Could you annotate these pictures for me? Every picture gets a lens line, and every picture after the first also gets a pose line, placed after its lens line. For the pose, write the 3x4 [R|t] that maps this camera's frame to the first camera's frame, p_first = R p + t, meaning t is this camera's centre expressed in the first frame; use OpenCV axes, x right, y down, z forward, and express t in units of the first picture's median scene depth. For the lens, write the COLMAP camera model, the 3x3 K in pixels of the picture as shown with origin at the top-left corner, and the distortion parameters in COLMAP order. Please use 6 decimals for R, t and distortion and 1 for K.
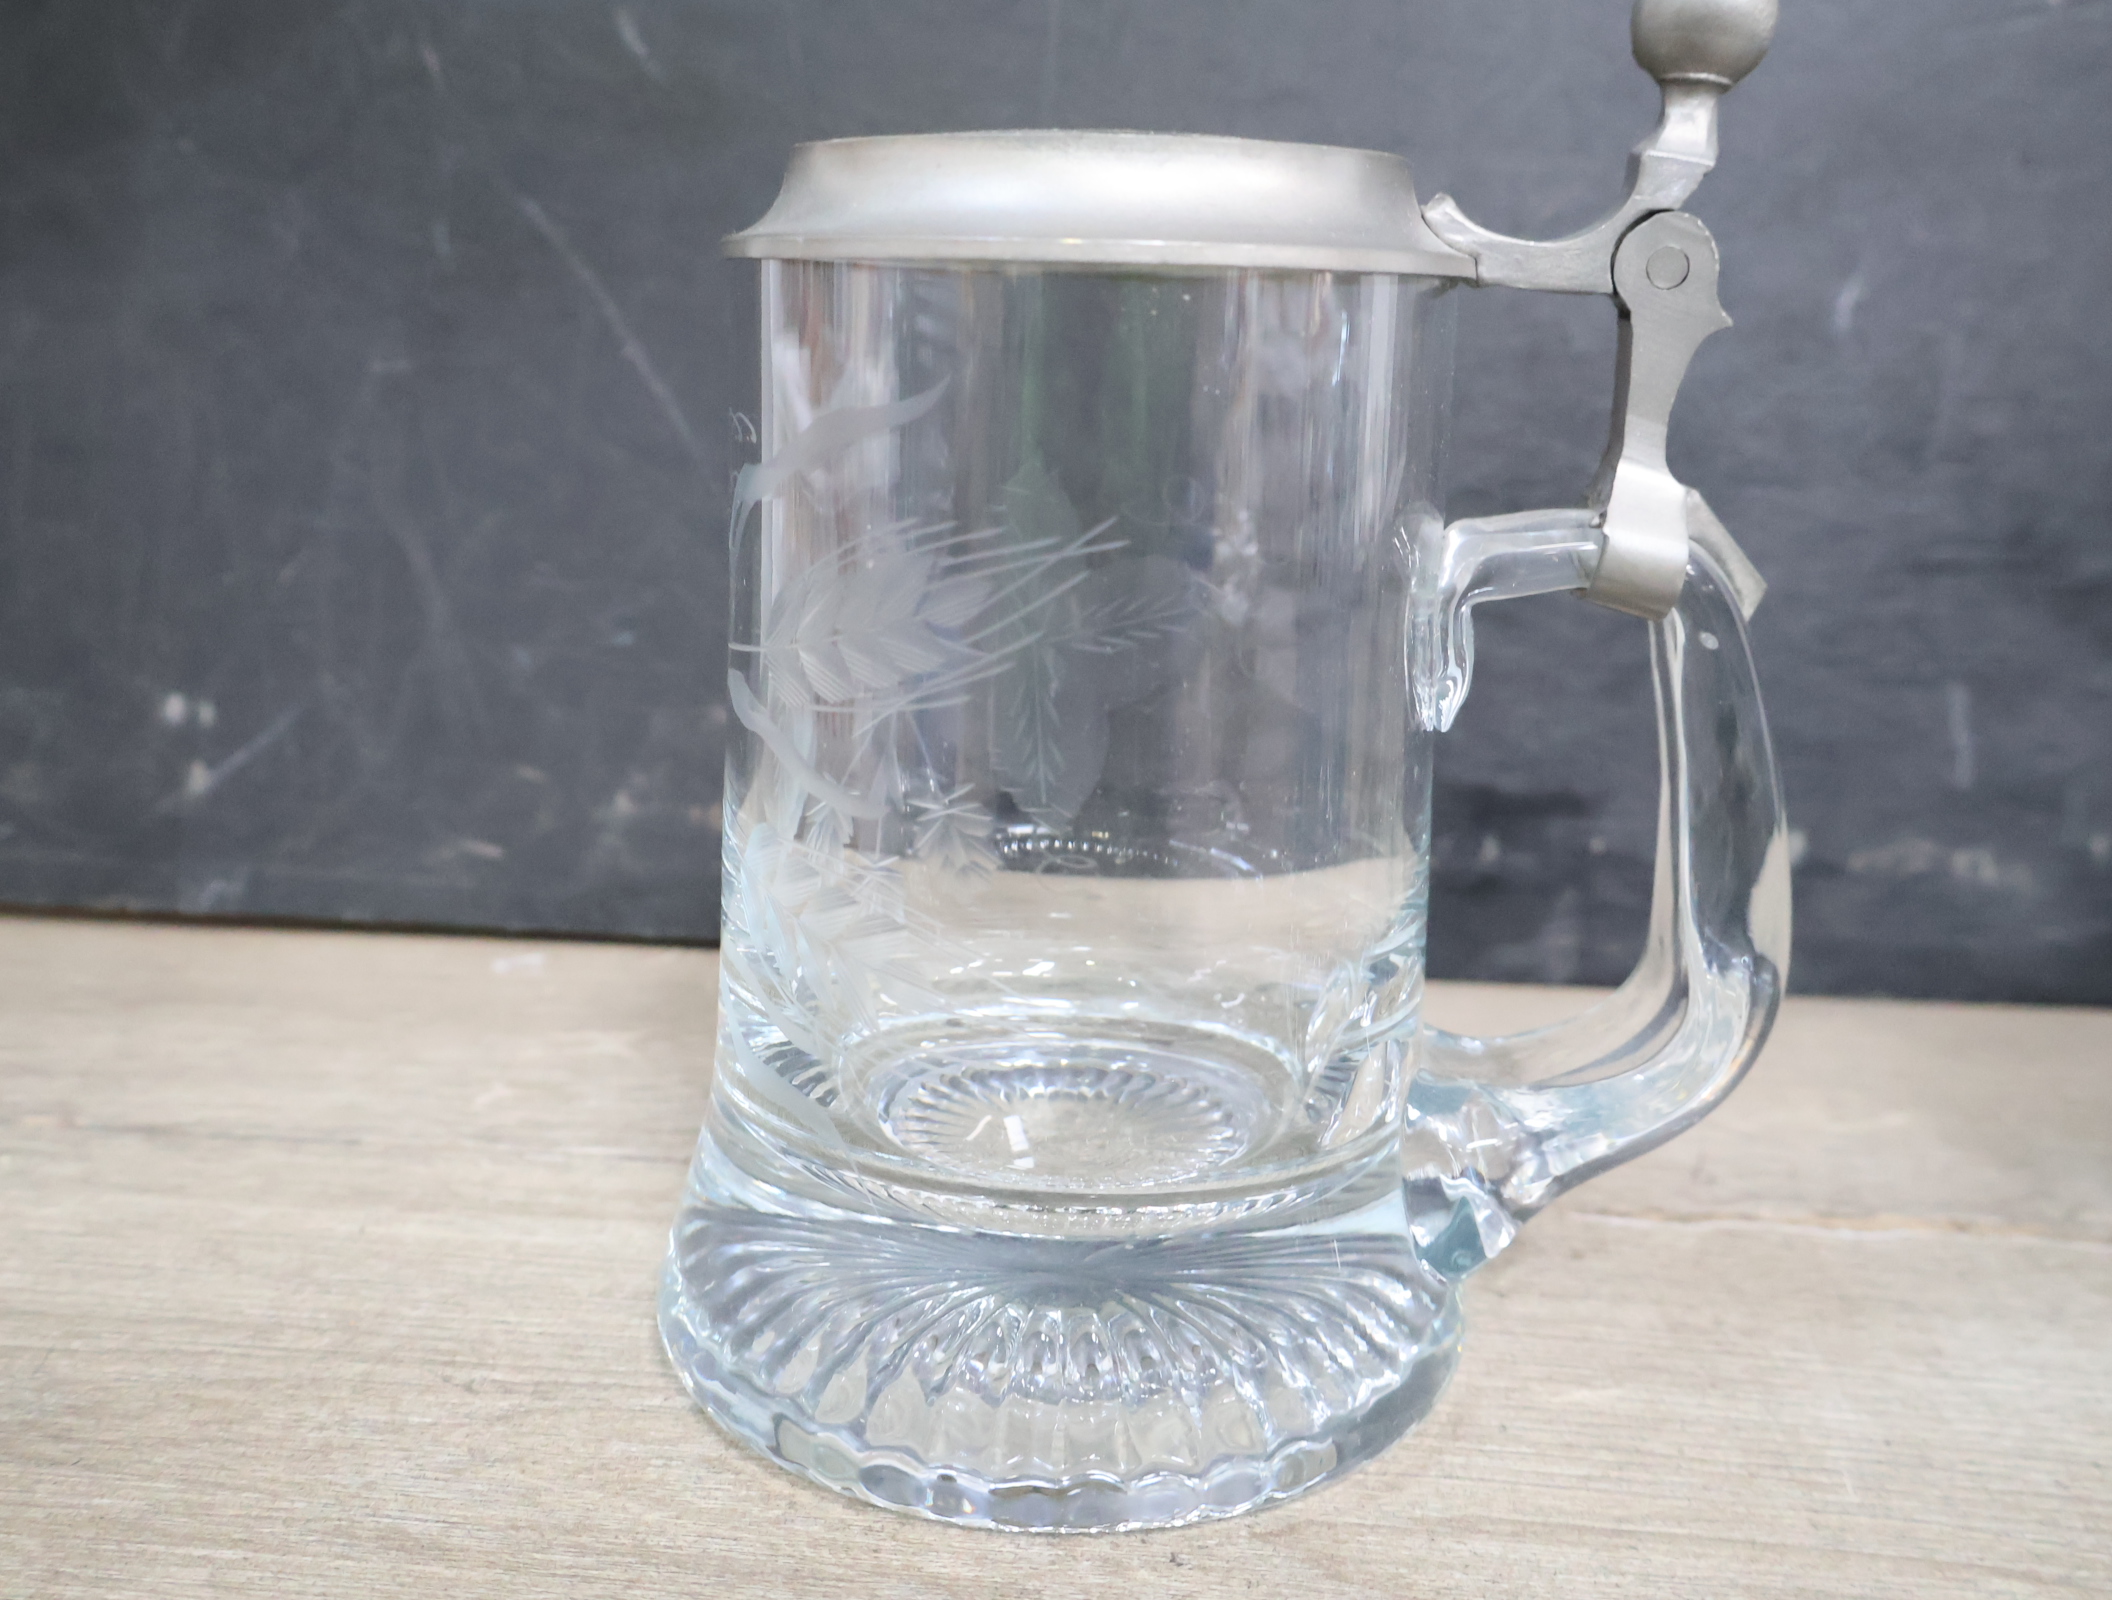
lens RADIAL K [[2141.8, 0, 1052.1], [0, 2141.8, 793.7], [0, 0, 1]] dist [0.026793, 0.000000]
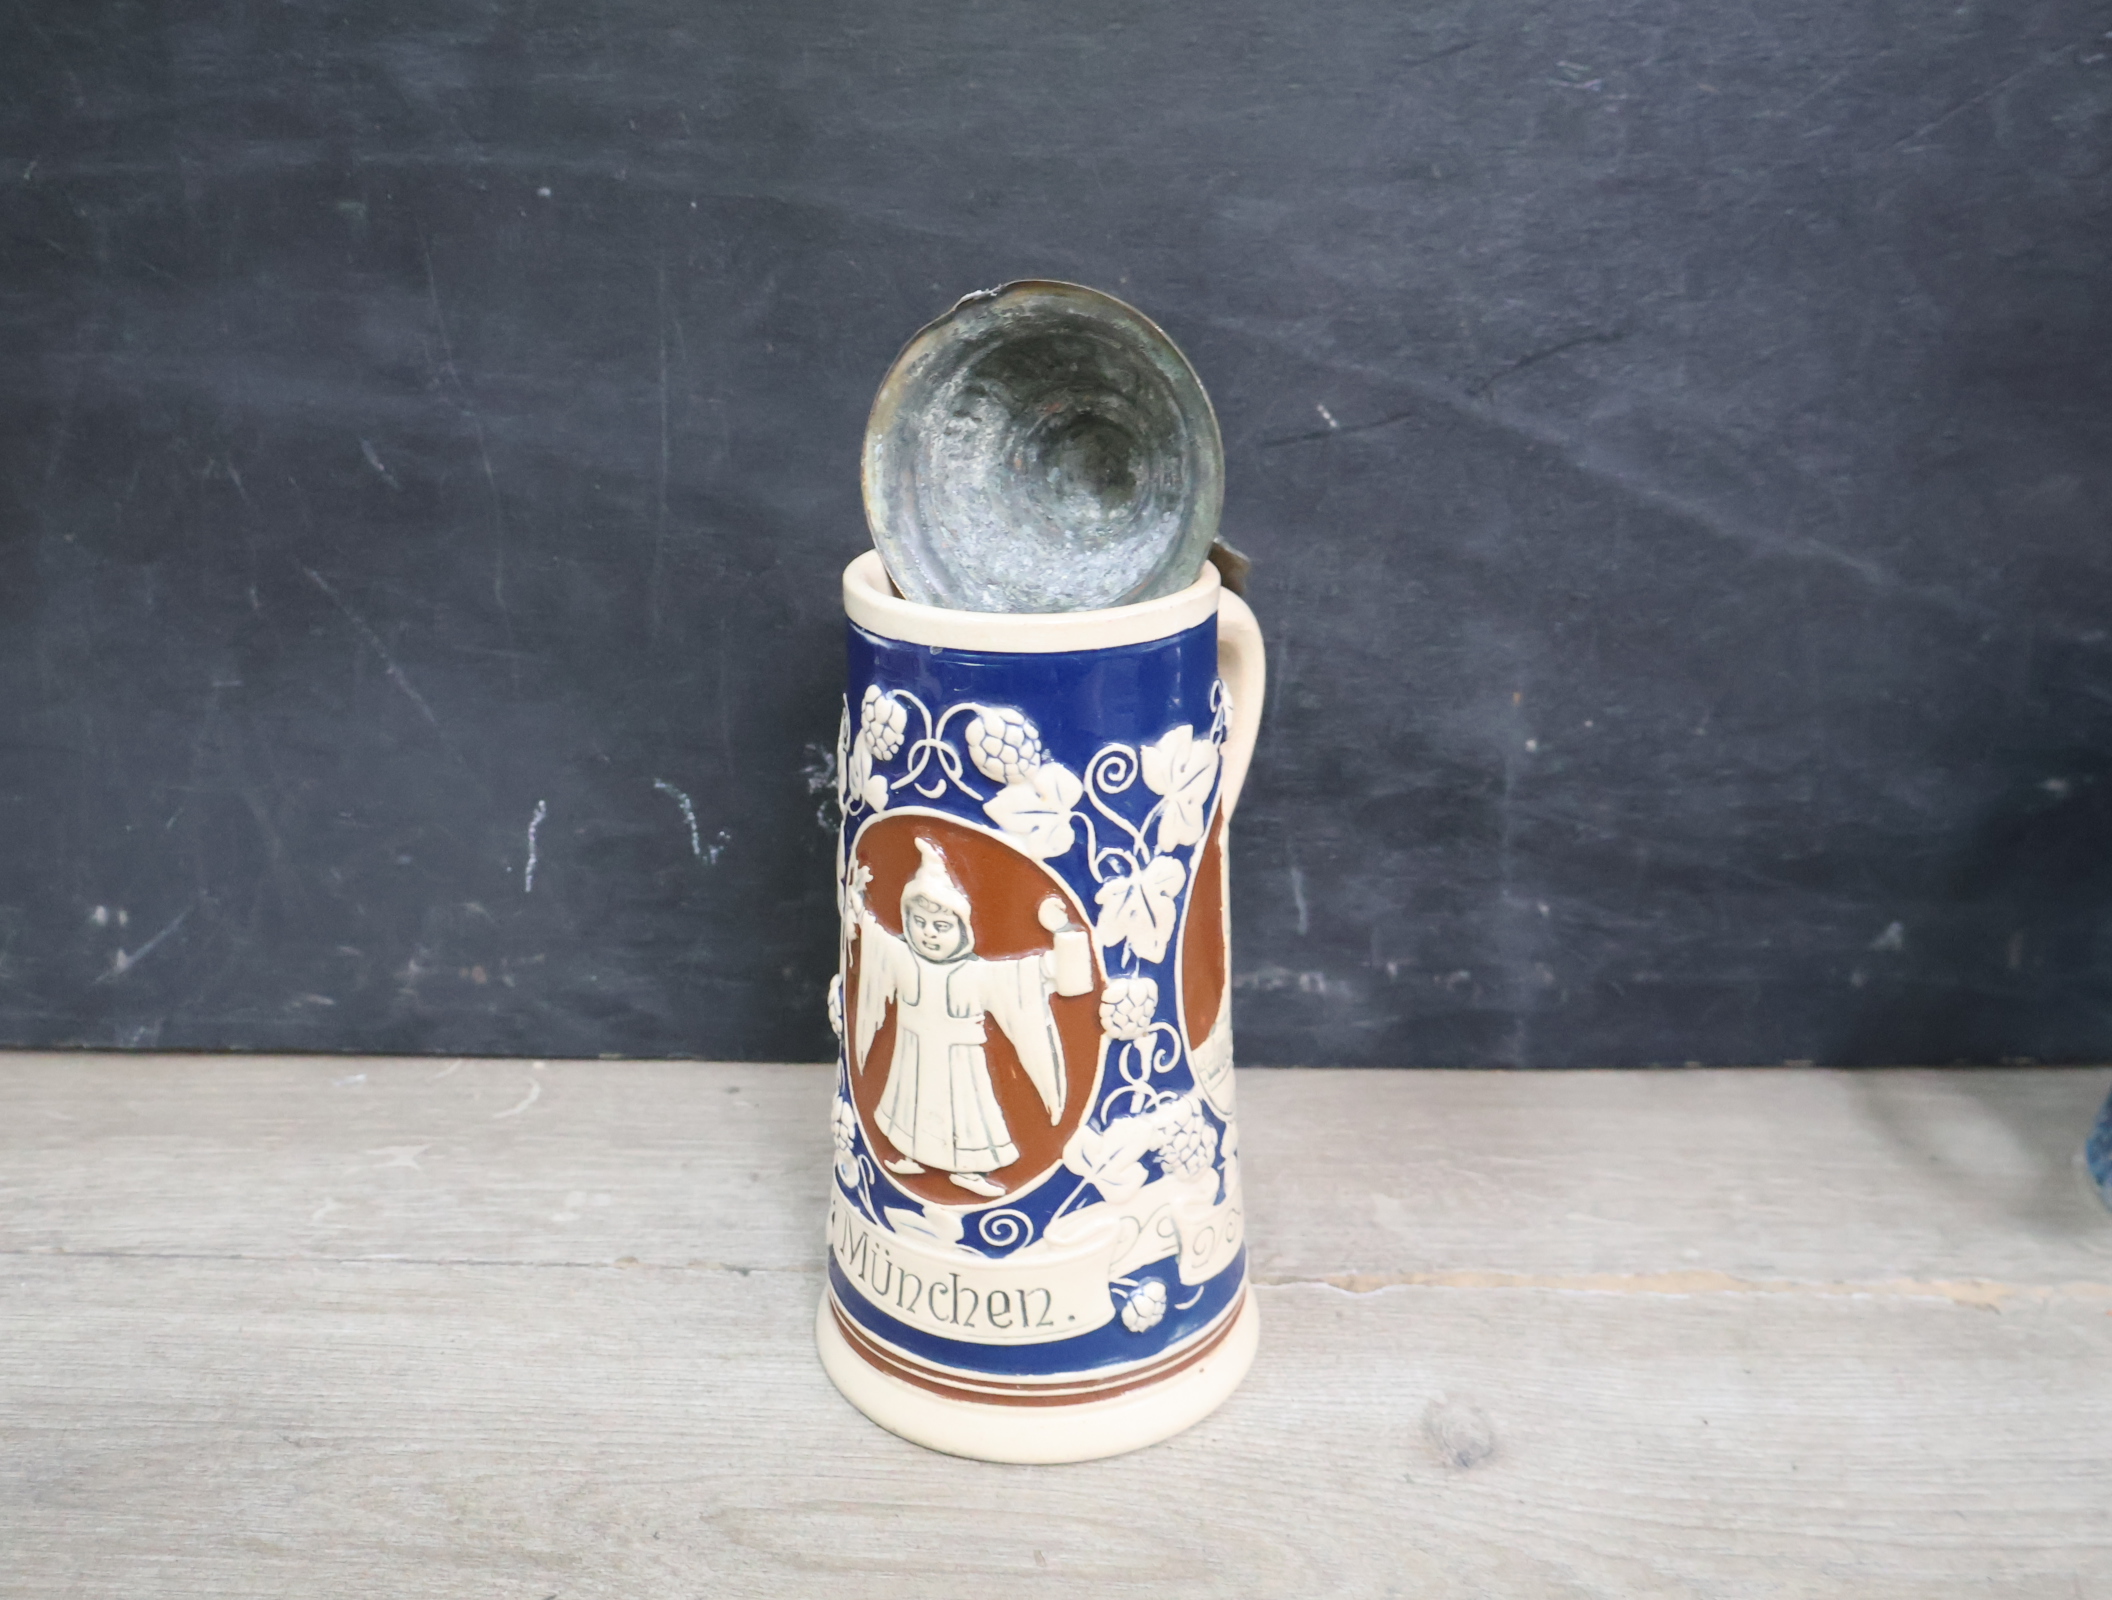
lens RADIAL K [[2114.5, 0, 1053.8], [0, 2114.5, 823.1], [0, 0, 1]] dist [0.020872, 0.000000]
pose [[0.999064, -0.038065, 0.020561, 0.266379], [0.034554, 0.988047, 0.150231, -0.371805], [-0.026034, -0.149380, 0.988437, -0.544289]]
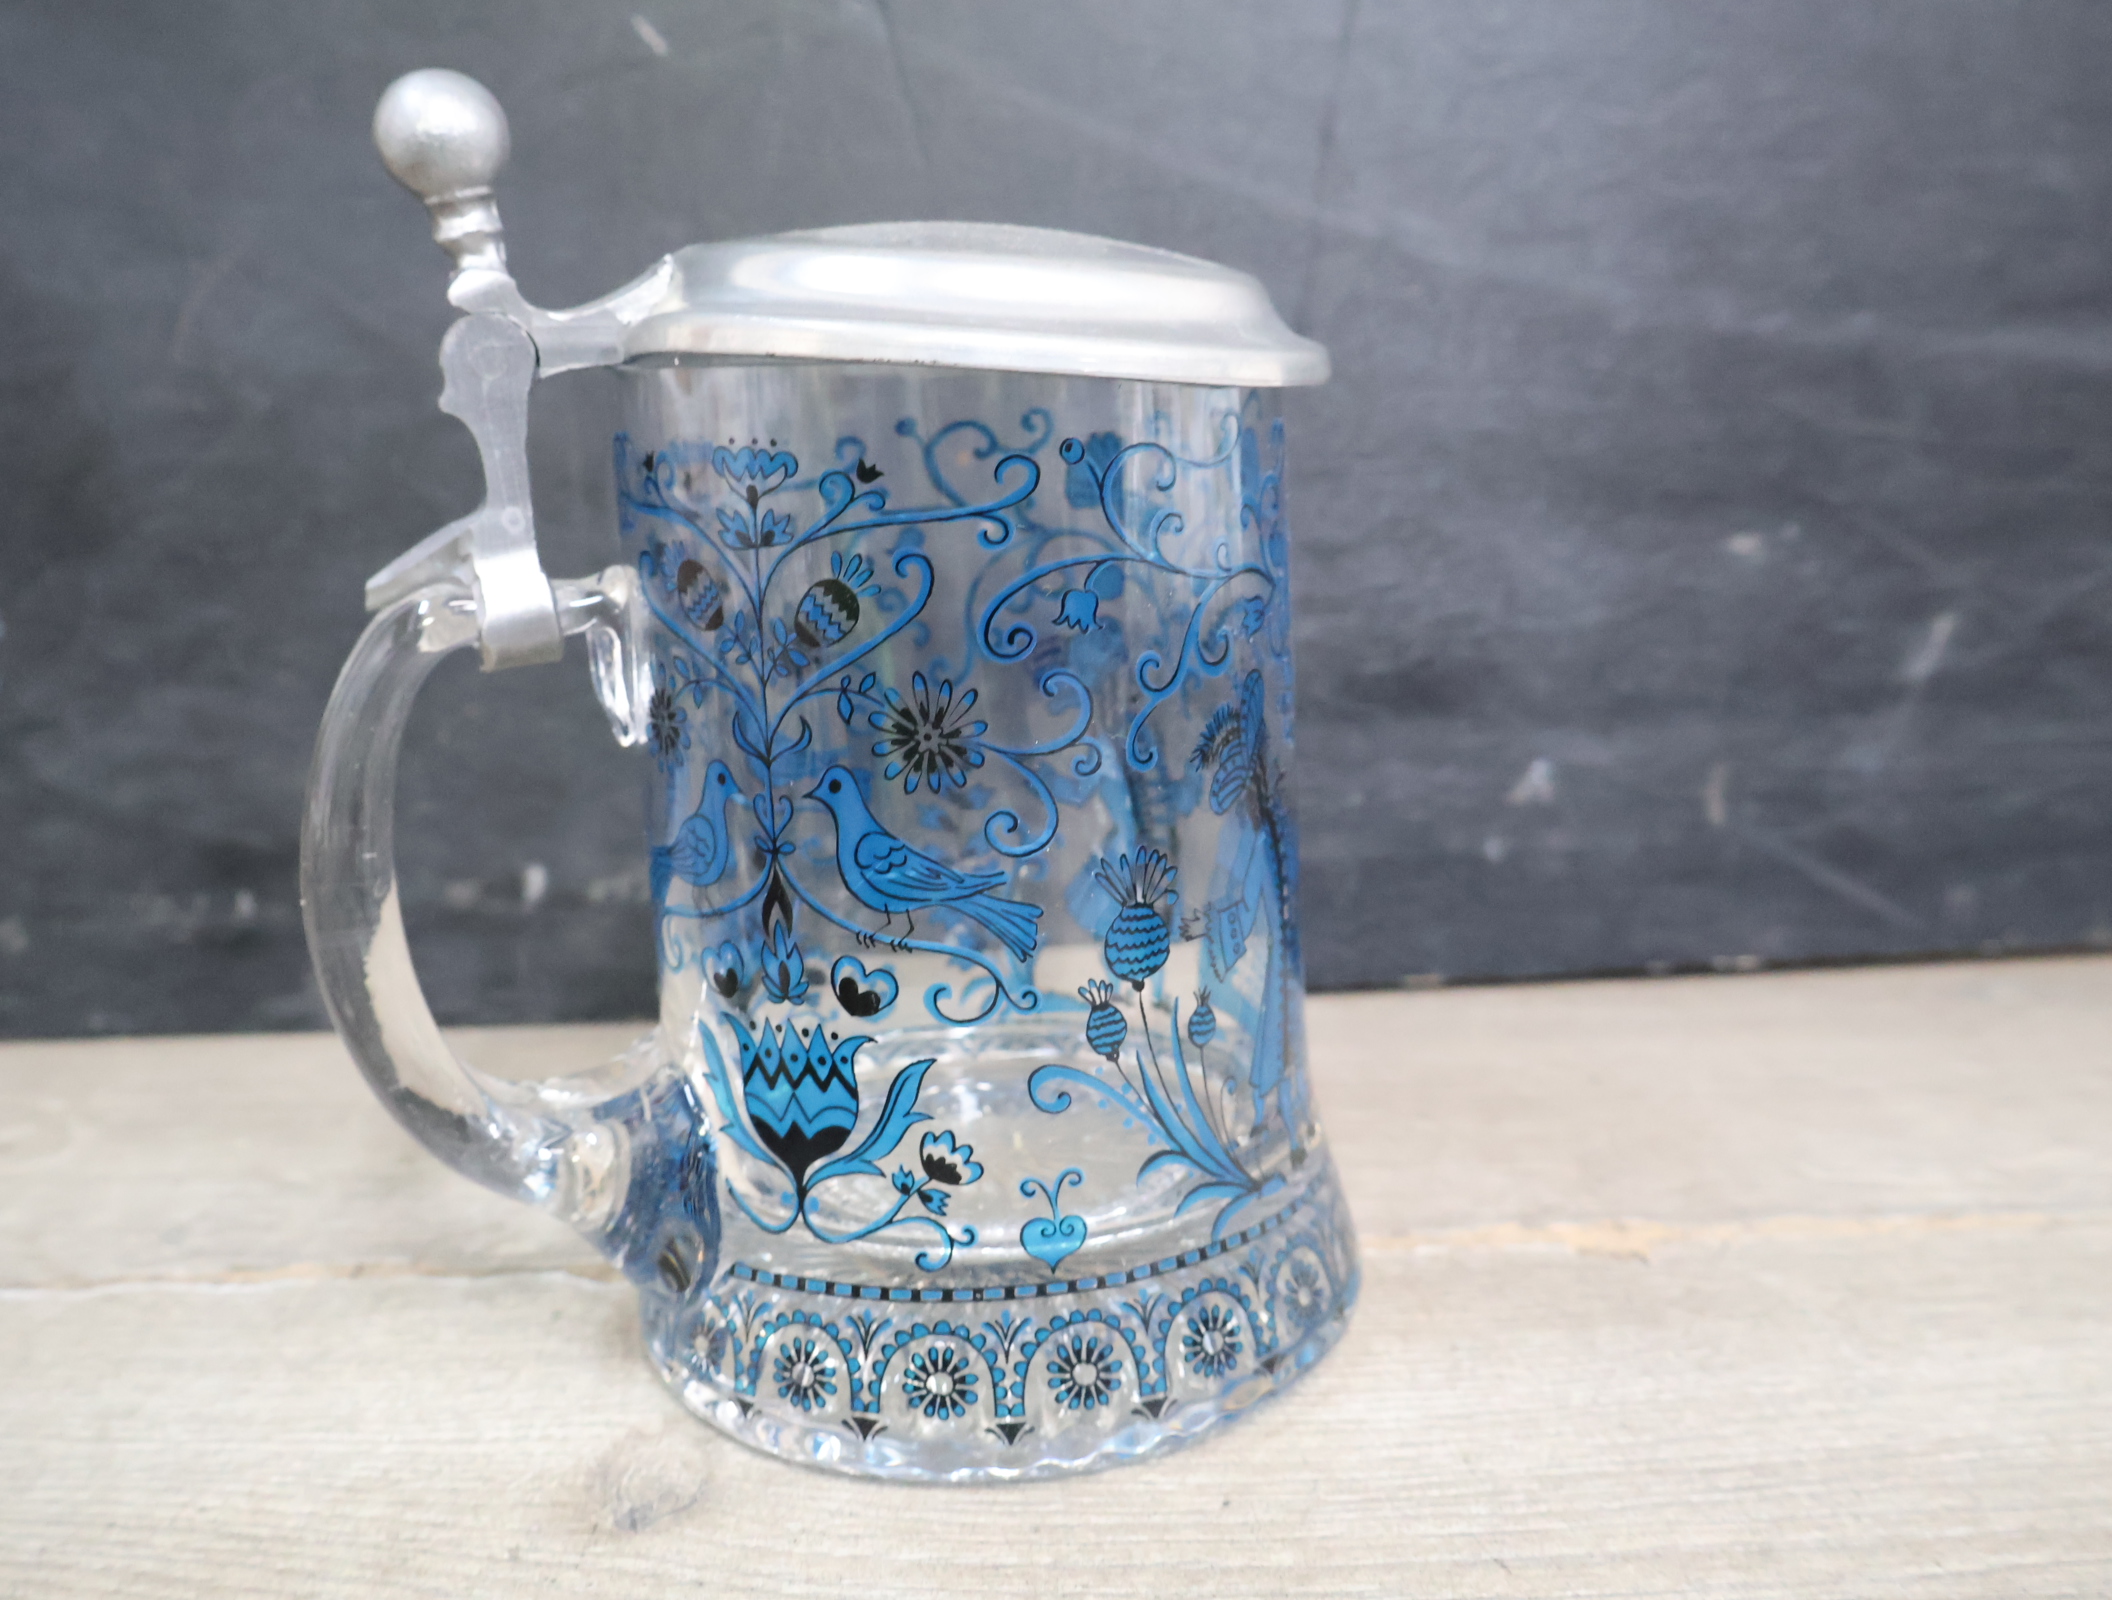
lens RADIAL K [[2114.5, 0, 1044.7], [0, 2114.5, 805.7], [0, 0, 1]] dist [0.020872, 0.000000]
pose [[0.996461, -0.072279, 0.042909, 0.665105], [0.071529, 0.997262, 0.018773, -0.015555], [-0.044148, -0.015637, 0.998903, -0.026803]]
